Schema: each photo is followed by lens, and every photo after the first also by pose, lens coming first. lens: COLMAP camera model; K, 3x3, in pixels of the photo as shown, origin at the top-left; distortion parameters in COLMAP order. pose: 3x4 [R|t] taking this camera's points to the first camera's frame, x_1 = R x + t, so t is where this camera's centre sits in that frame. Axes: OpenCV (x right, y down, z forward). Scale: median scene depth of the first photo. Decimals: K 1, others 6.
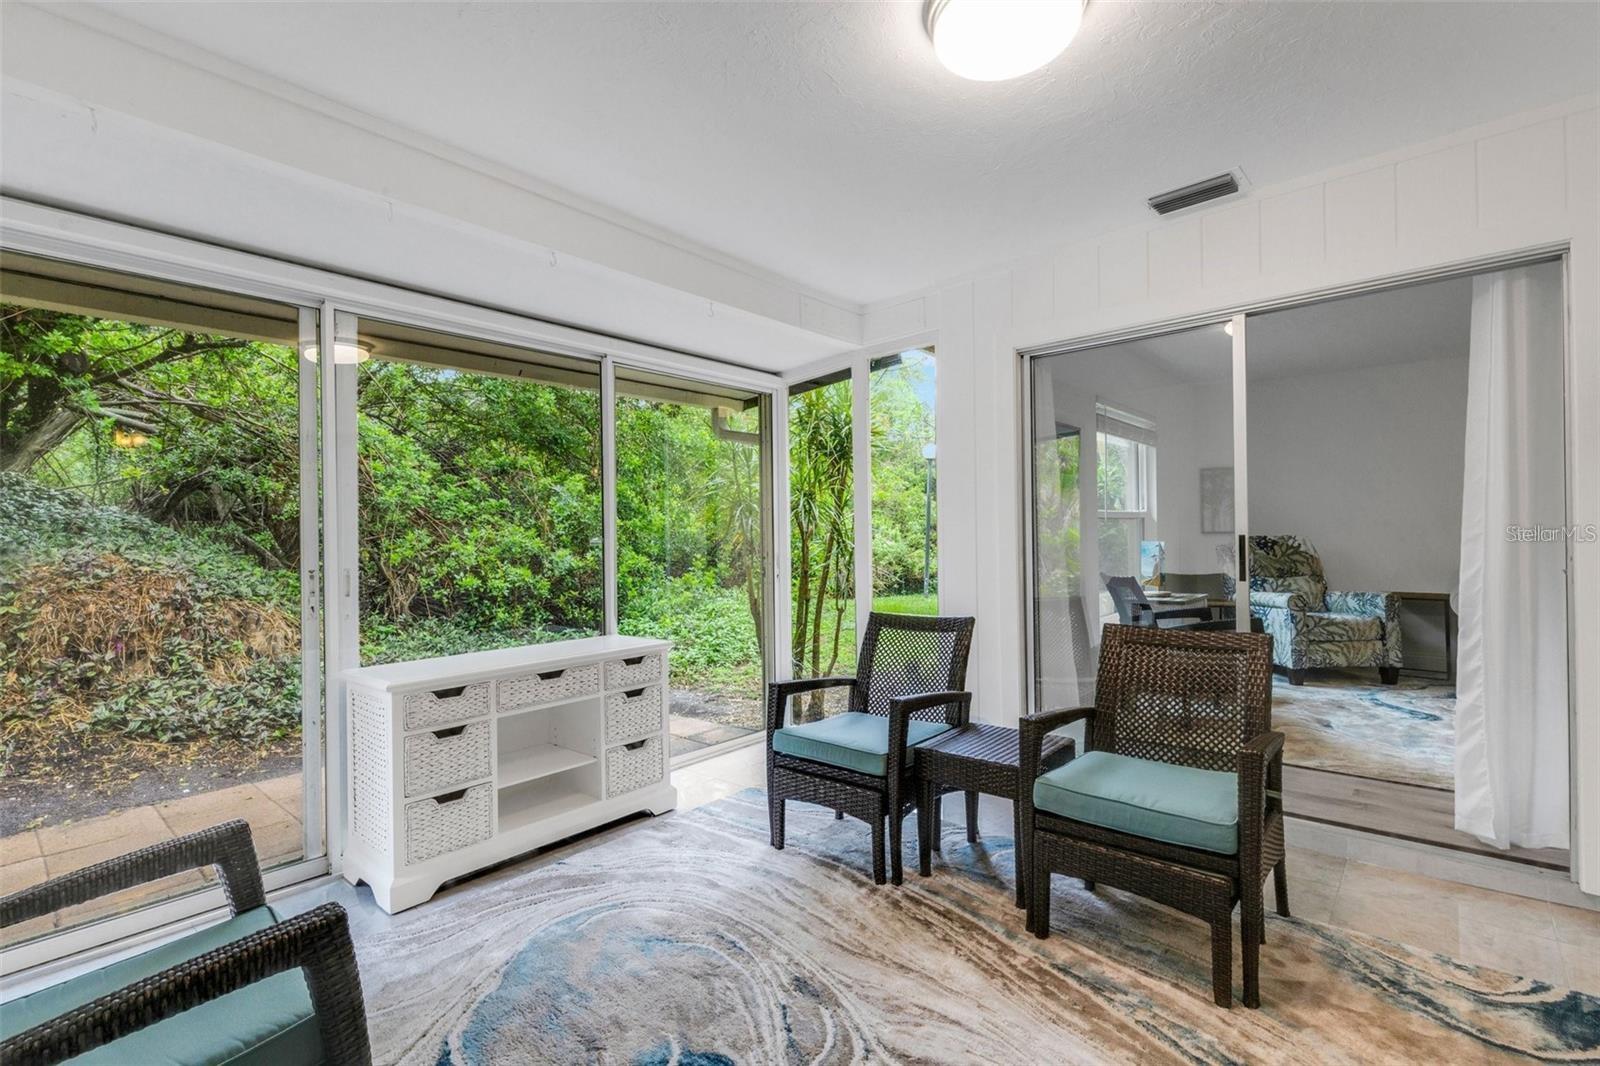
lens RADIAL K [[724.5, 0, 811.5], [0, 724.5, 533.2], [0, 0, 1]] dist [0.008102, -0.000077]
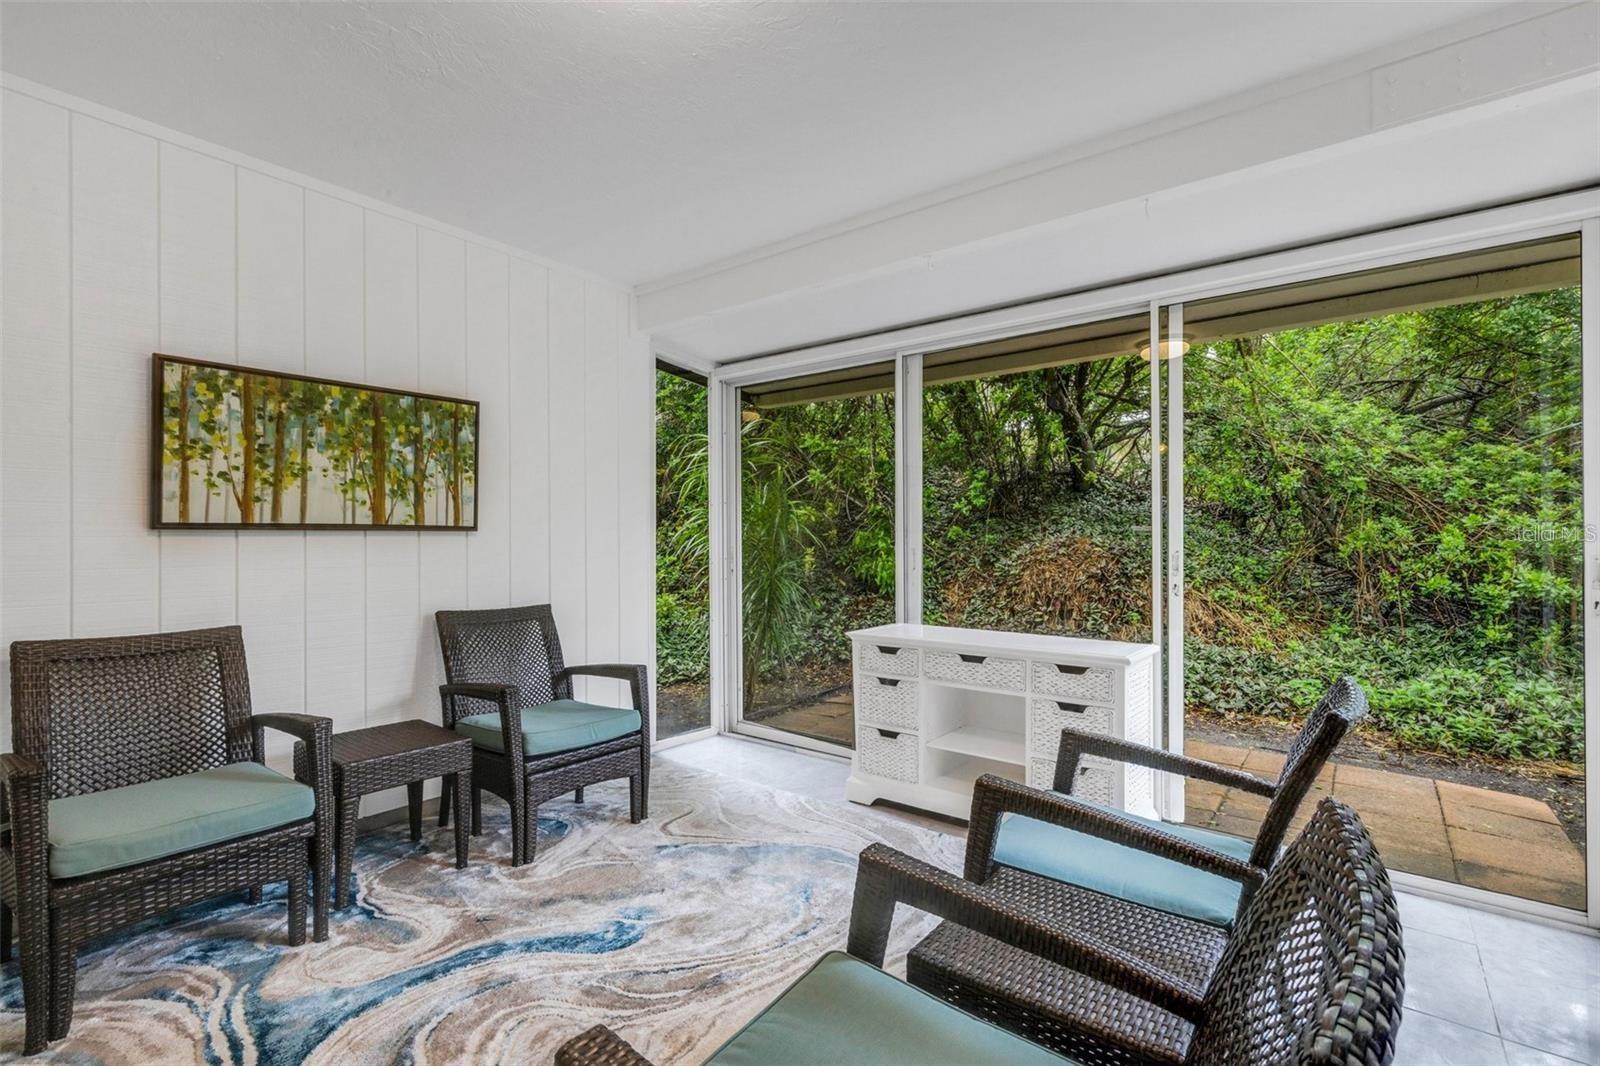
lens RADIAL K [[724.5, 0, 801.2], [0, 724.5, 534.3], [0, 0, 1]] dist [0.008102, -0.000077]
pose [[0.047127, 0.010589, -0.998833, 0.647143], [0.007400, 0.999913, 0.010950, 0.006428], [0.998862, -0.007907, 0.047044, 0.707144]]
